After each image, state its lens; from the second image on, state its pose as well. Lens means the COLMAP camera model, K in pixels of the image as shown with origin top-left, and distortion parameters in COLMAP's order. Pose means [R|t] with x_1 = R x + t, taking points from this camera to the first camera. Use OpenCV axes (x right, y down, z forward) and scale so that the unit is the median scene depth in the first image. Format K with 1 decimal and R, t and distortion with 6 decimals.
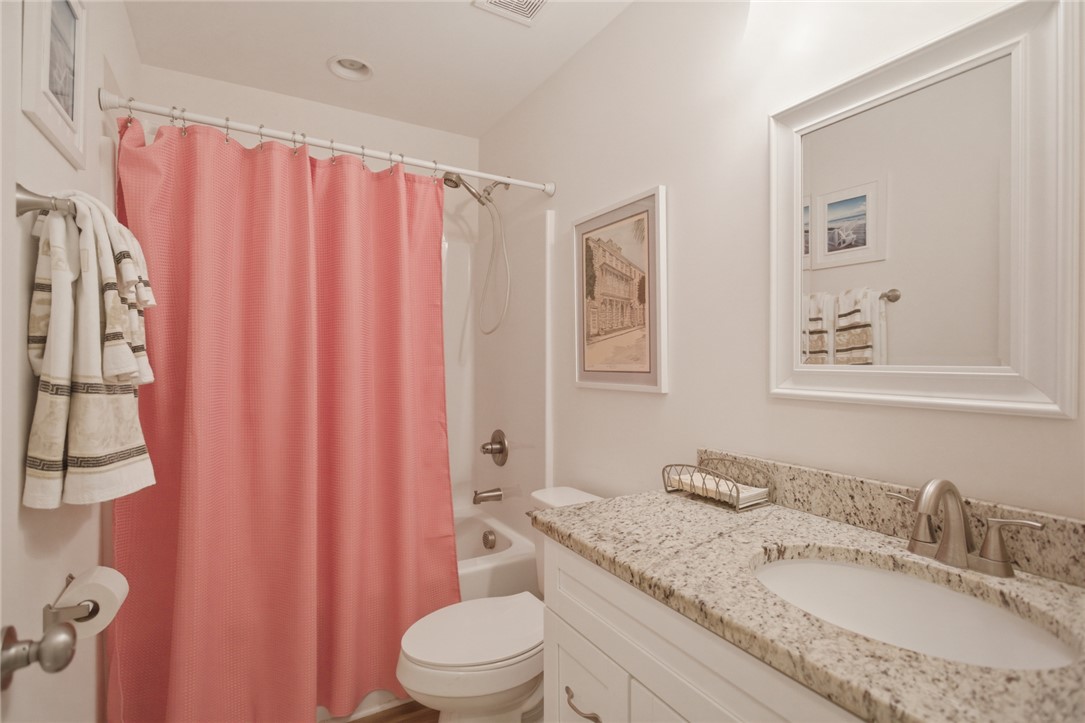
lens RADIAL K [[508.0, 0, 538.7], [0, 508.0, 358.6], [0, 0, 1]] dist [-0.003104, 0.003338]
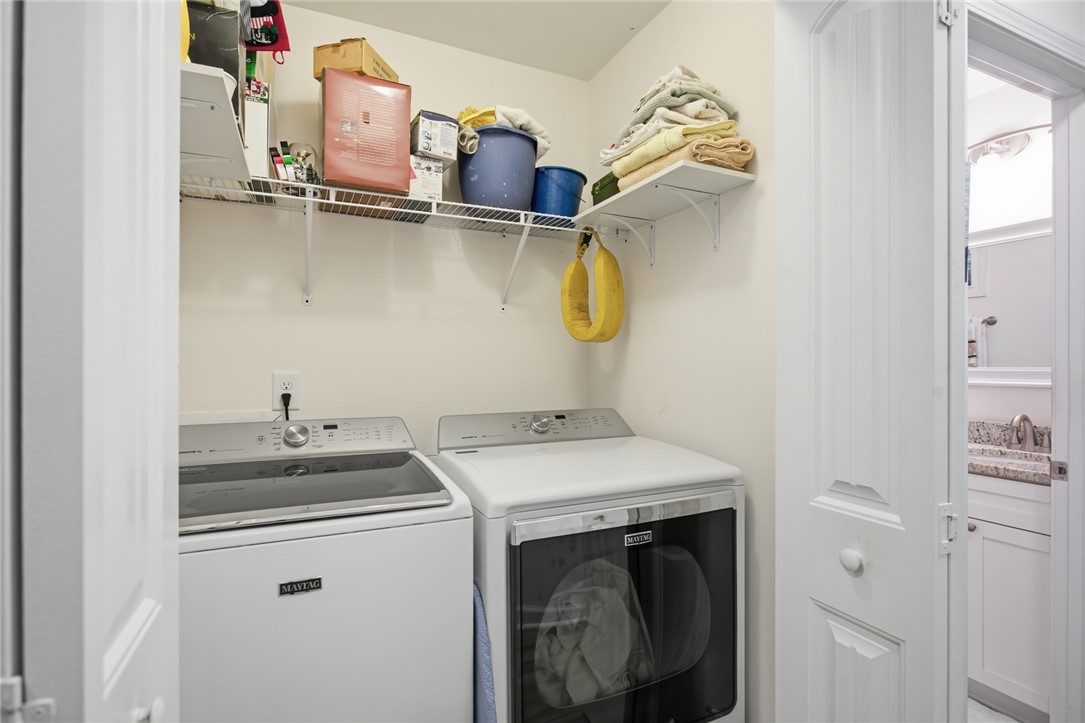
lens RADIAL K [[508.0, 0, 544.1], [0, 508.0, 362.7], [0, 0, 1]] dist [-0.003104, 0.003338]
pose [[0.994959, -0.004952, -0.100163, -1.079199], [0.004517, 0.999979, -0.004574, -0.008008], [0.100184, 0.004098, 0.994961, -1.436305]]
